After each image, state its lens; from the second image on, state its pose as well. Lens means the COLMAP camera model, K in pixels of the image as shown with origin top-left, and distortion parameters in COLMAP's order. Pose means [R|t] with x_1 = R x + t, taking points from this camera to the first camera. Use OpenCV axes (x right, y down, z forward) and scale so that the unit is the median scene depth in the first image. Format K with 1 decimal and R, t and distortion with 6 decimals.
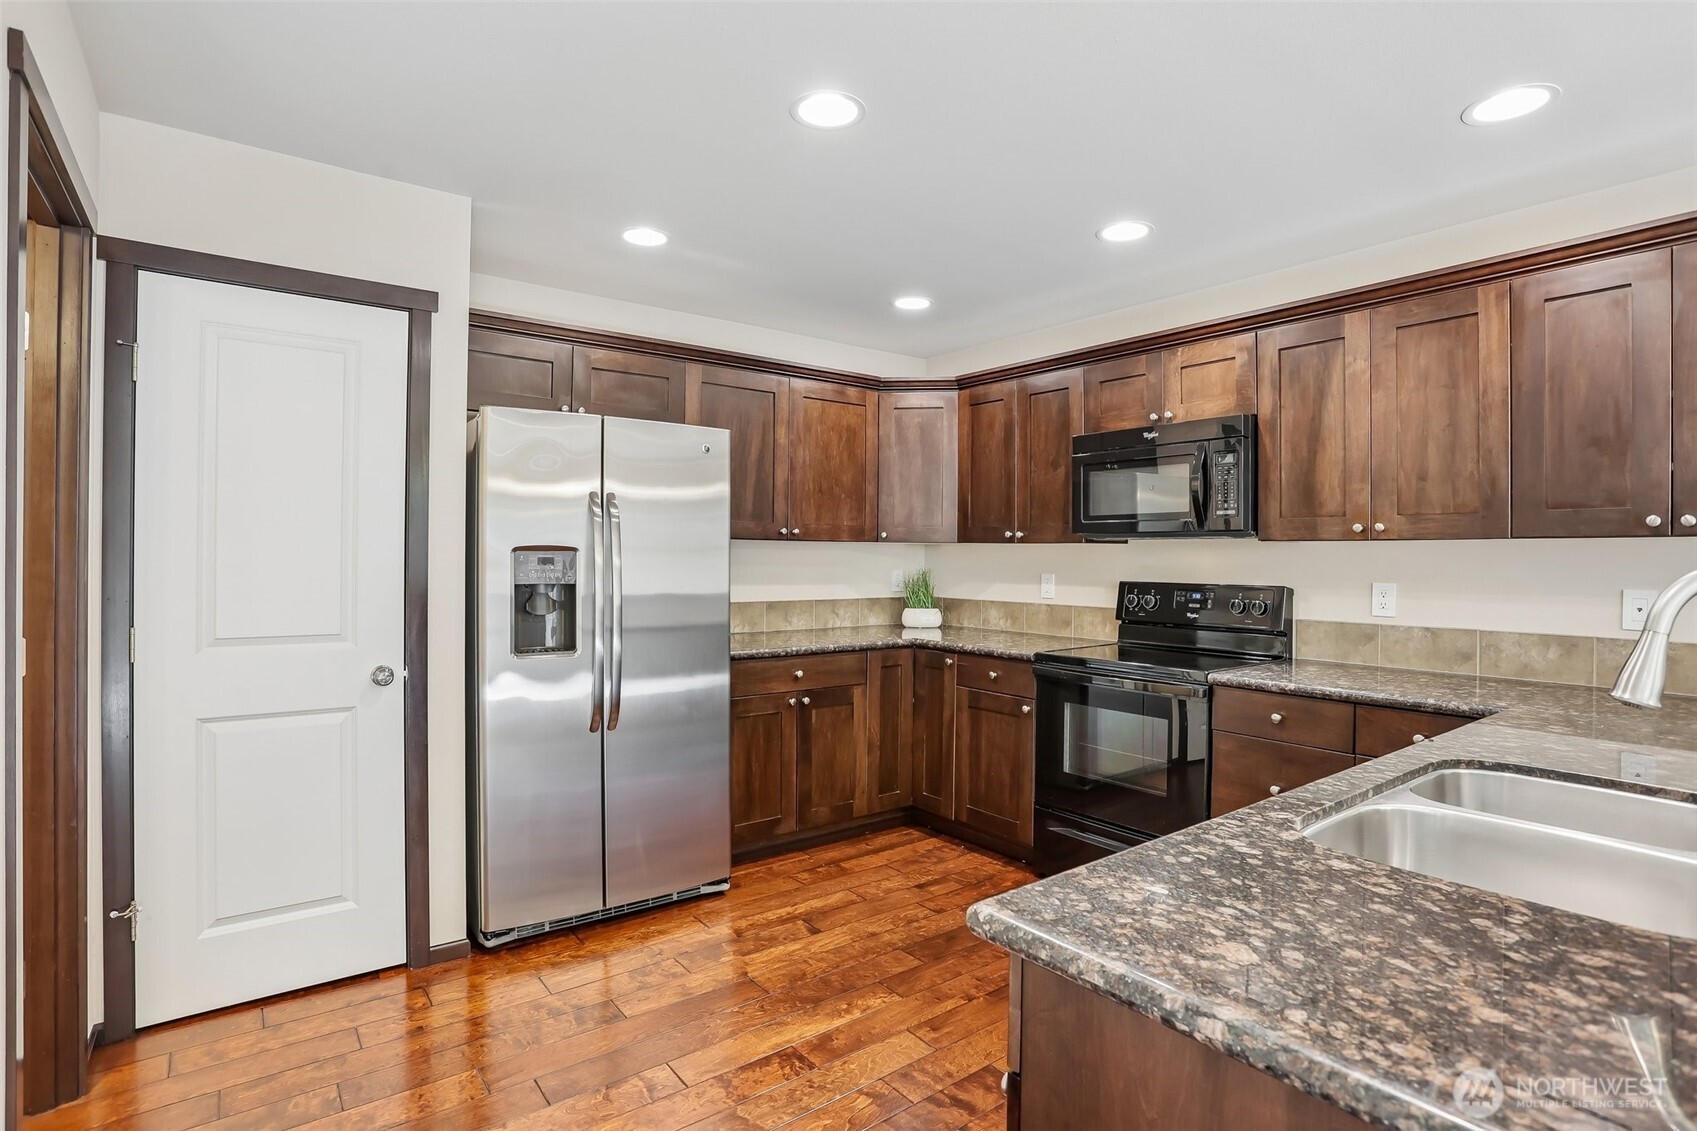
lens RADIAL K [[850.3, 0, 848.5], [0, 850.3, 565.5], [0, 0, 1]] dist [-0.059327, 0.000434]
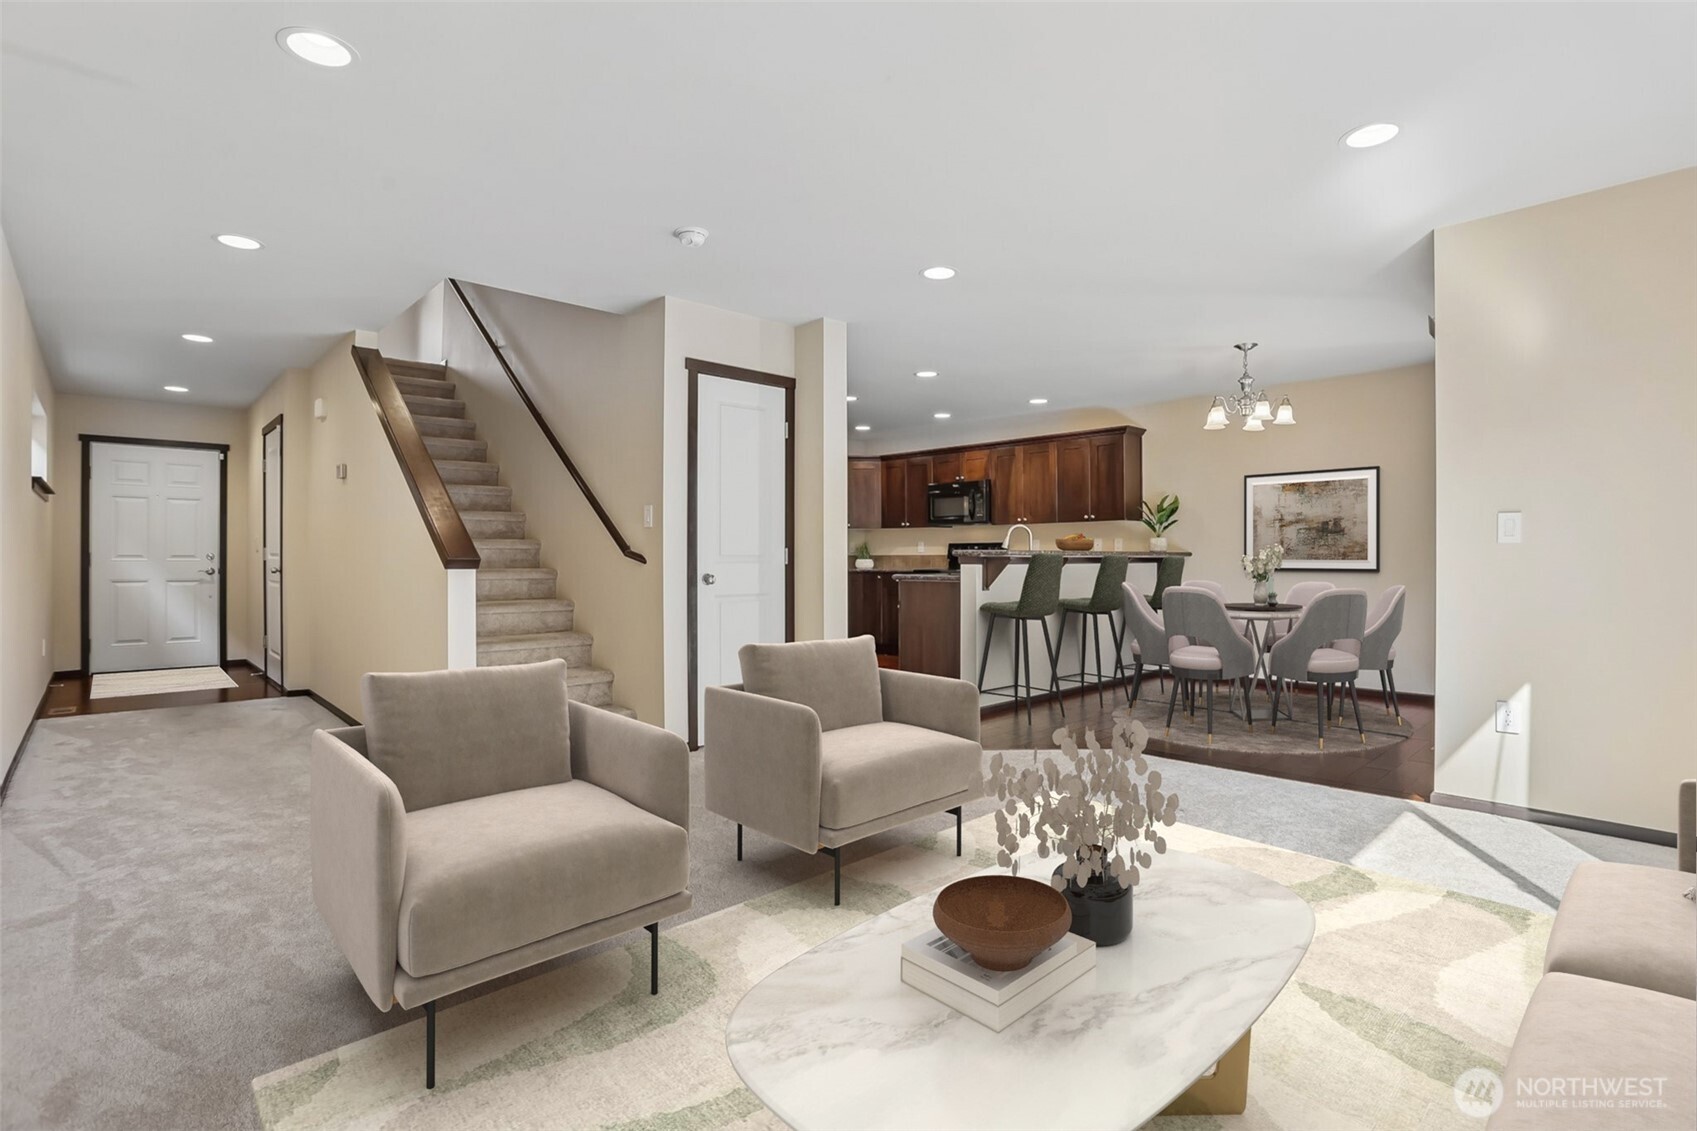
lens RADIAL K [[829.6, 0, 848.5], [0, 829.6, 565.5], [0, 0, 1]] dist [-0.026281, 0.000896]
pose [[0.995194, -0.008430, 0.097559, -0.224023], [0.008367, 0.999964, 0.001063, 0.087760], [-0.097564, -0.000241, 0.995229, -1.527202]]
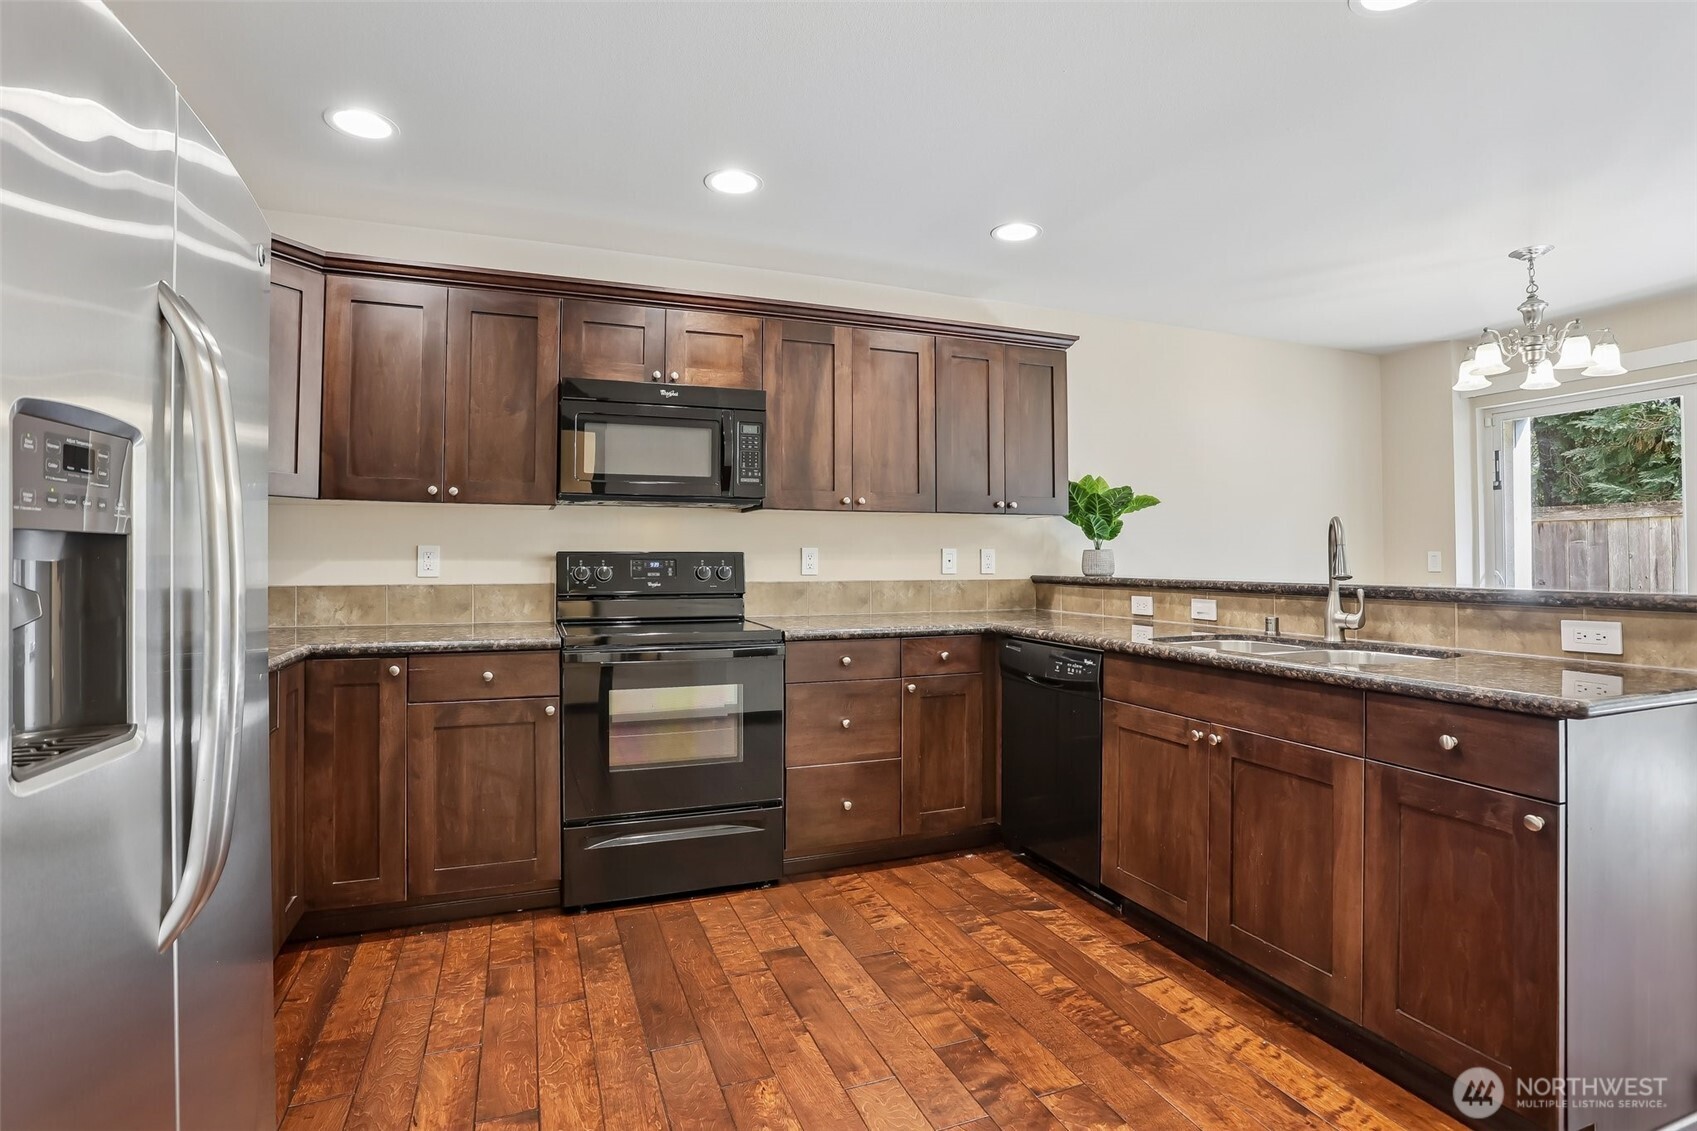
lens RADIAL K [[829.6, 0, 848.5], [0, 829.6, 565.5], [0, 0, 1]] dist [-0.026281, 0.000896]
pose [[0.272303, -0.016332, 0.962073, -0.477660], [0.012036, 0.999836, 0.013567, 0.028199], [-0.962136, 0.007885, 0.272455, 0.543691]]
